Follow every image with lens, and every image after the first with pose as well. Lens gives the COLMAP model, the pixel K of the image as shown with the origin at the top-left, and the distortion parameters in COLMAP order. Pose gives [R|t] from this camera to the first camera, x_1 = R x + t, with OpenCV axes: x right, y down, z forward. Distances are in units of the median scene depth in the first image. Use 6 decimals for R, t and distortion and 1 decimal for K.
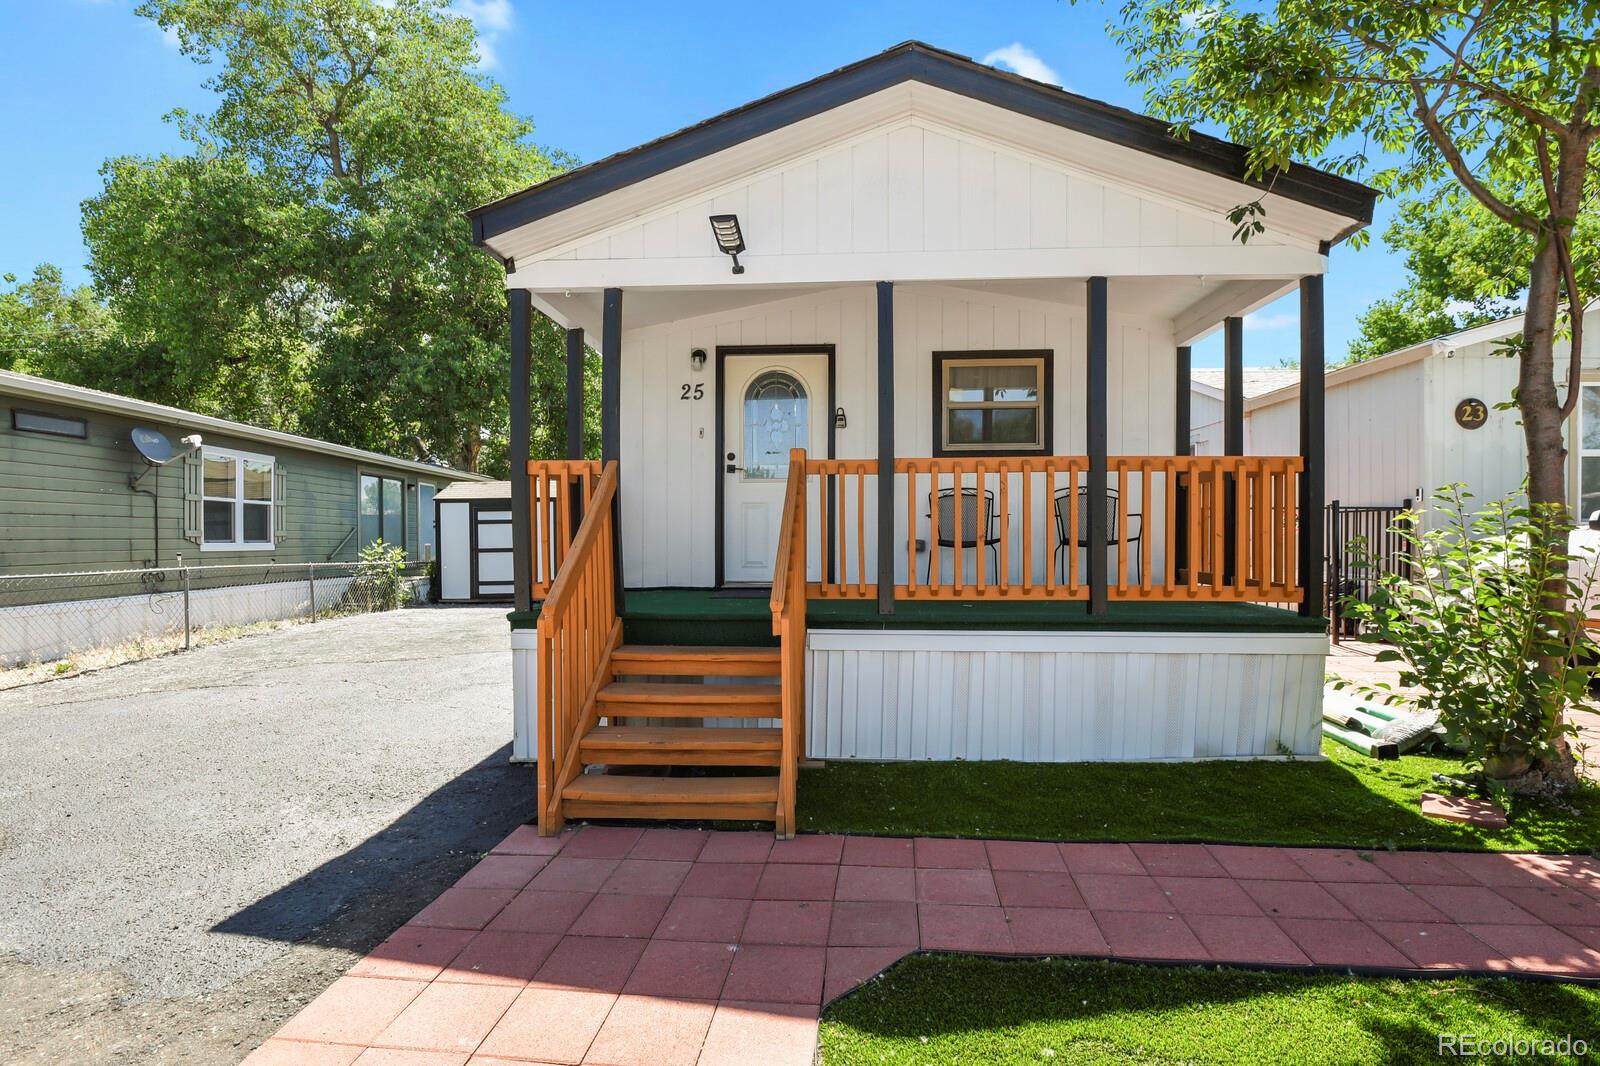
lens RADIAL K [[776.6, 0, 796.2], [0, 776.6, 539.0], [0, 0, 1]] dist [-0.011424, -0.004815]
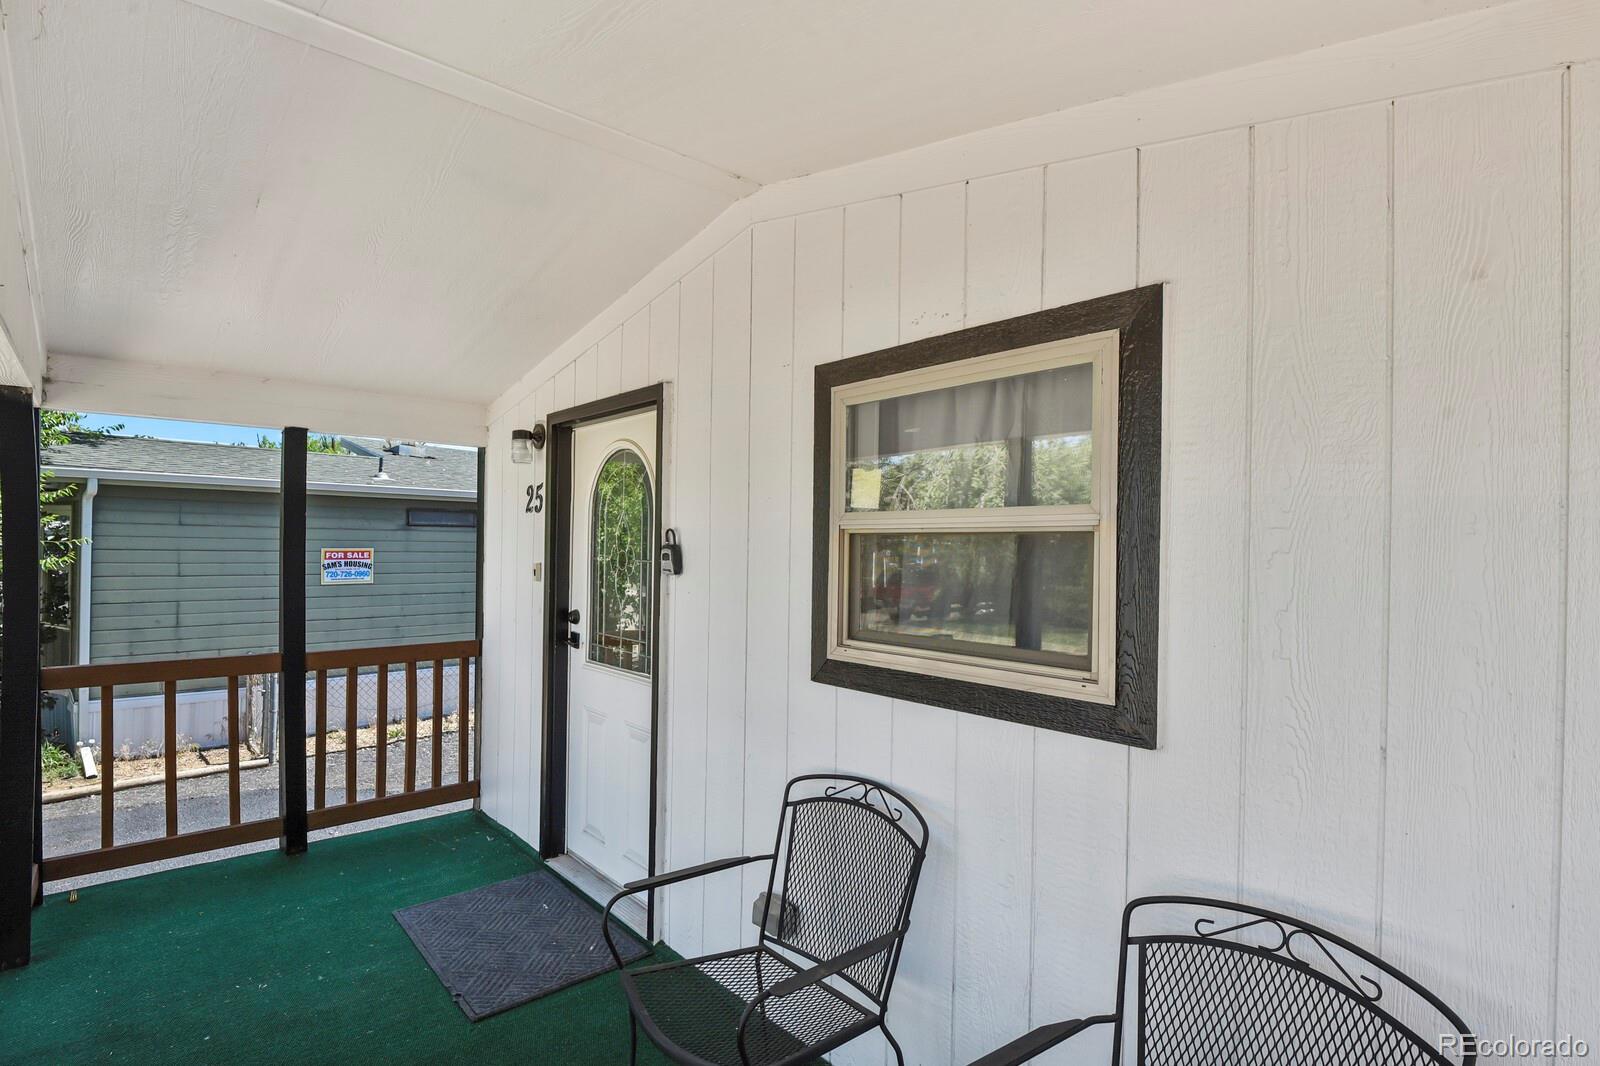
lens RADIAL K [[776.6, 0, 796.2], [0, 776.6, 539.0], [0, 0, 1]] dist [-0.011424, -0.004815]
pose [[0.716943, 0.002336, -0.697128, 0.564308], [-0.015940, 0.999788, -0.013042, -0.220434], [0.696949, 0.020462, 0.716828, 1.028529]]
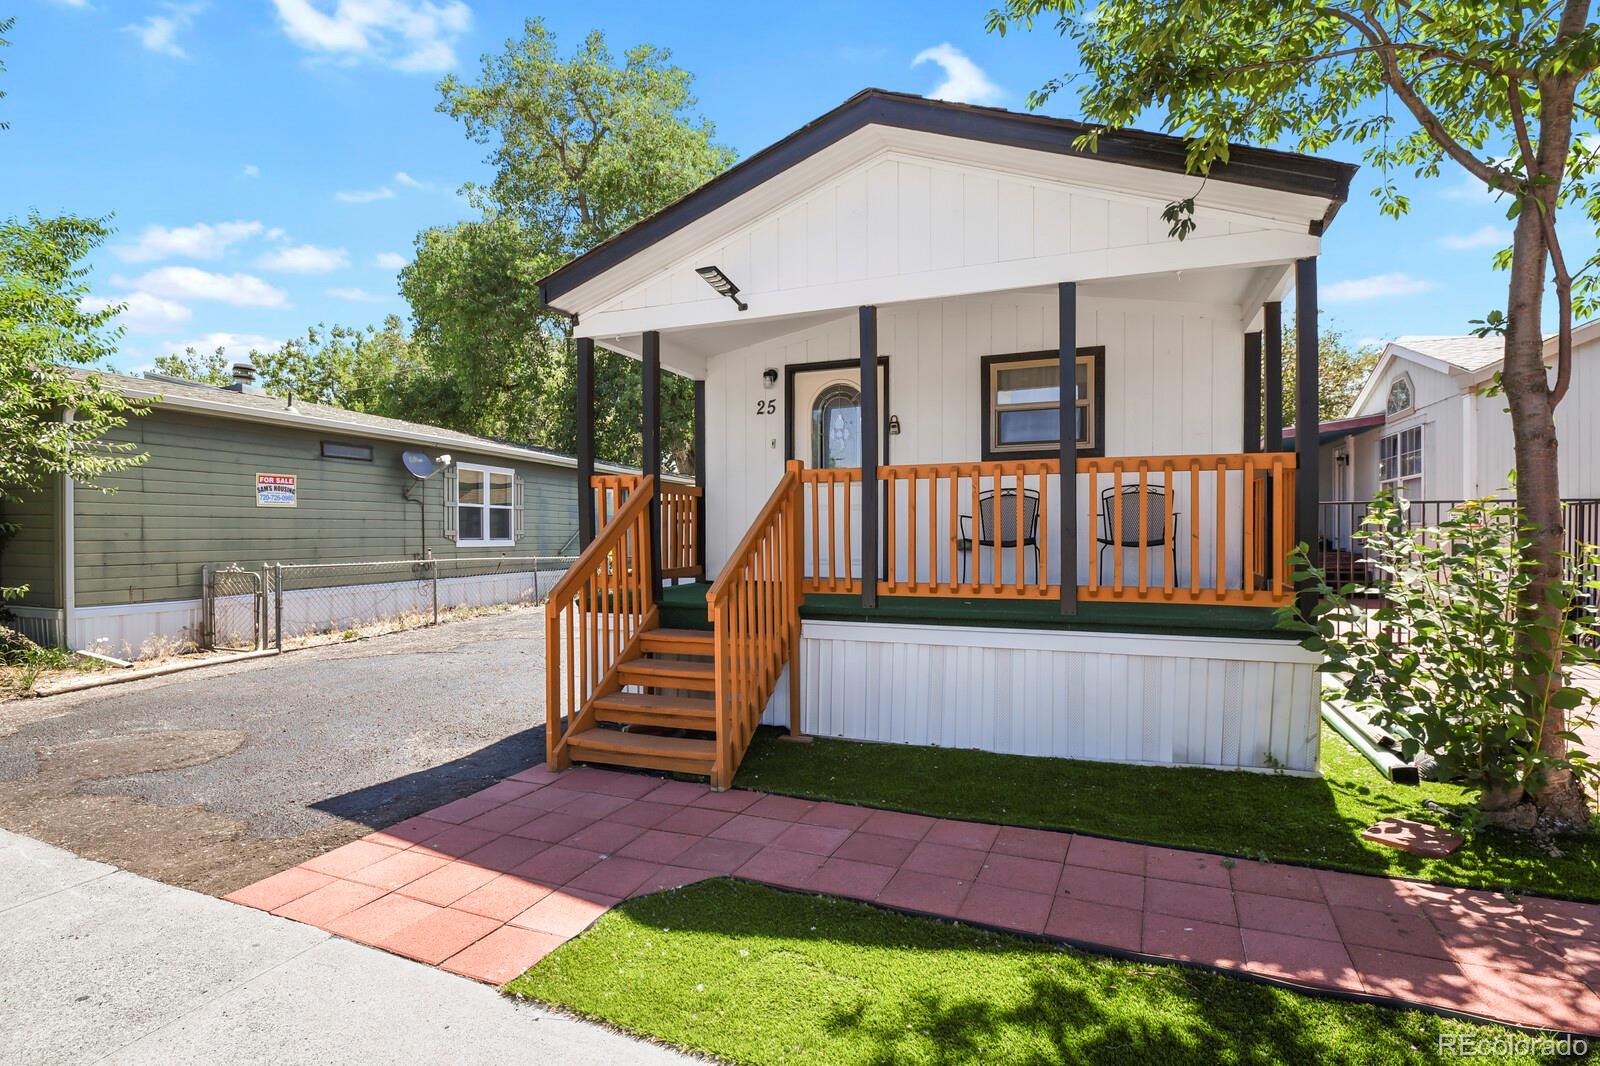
lens RADIAL K [[776.6, 0, 796.2], [0, 776.6, 539.0], [0, 0, 1]] dist [-0.011424, -0.004815]
pose [[0.951865, -0.000105, -0.306517, 0.354679], [0.001892, 0.999983, 0.005532, -0.007639], [0.306511, -0.005846, 0.951849, -0.078294]]
